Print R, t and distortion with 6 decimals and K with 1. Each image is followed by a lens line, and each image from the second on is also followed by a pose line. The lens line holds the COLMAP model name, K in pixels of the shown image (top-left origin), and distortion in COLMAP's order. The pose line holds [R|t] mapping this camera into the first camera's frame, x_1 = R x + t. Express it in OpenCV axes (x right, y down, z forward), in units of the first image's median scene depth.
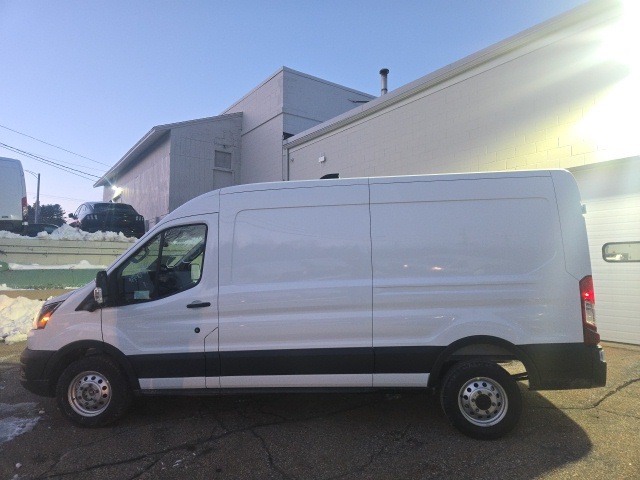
lens RADIAL K [[430.7, 0, 319.8], [0, 430.7, 243.2], [0, 0, 1]] dist [0.024654, -0.023197]
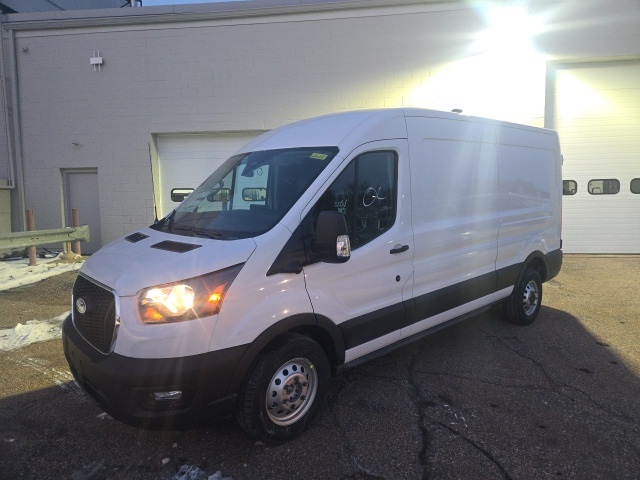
lens RADIAL K [[430.7, 0, 319.1], [0, 430.7, 235.5], [0, 0, 1]] dist [0.024654, -0.023197]
pose [[0.666576, -0.059964, 0.743021, -0.990088], [-0.037318, 0.992825, 0.113603, 0.024850], [-0.744502, -0.103453, 0.659556, 0.544702]]
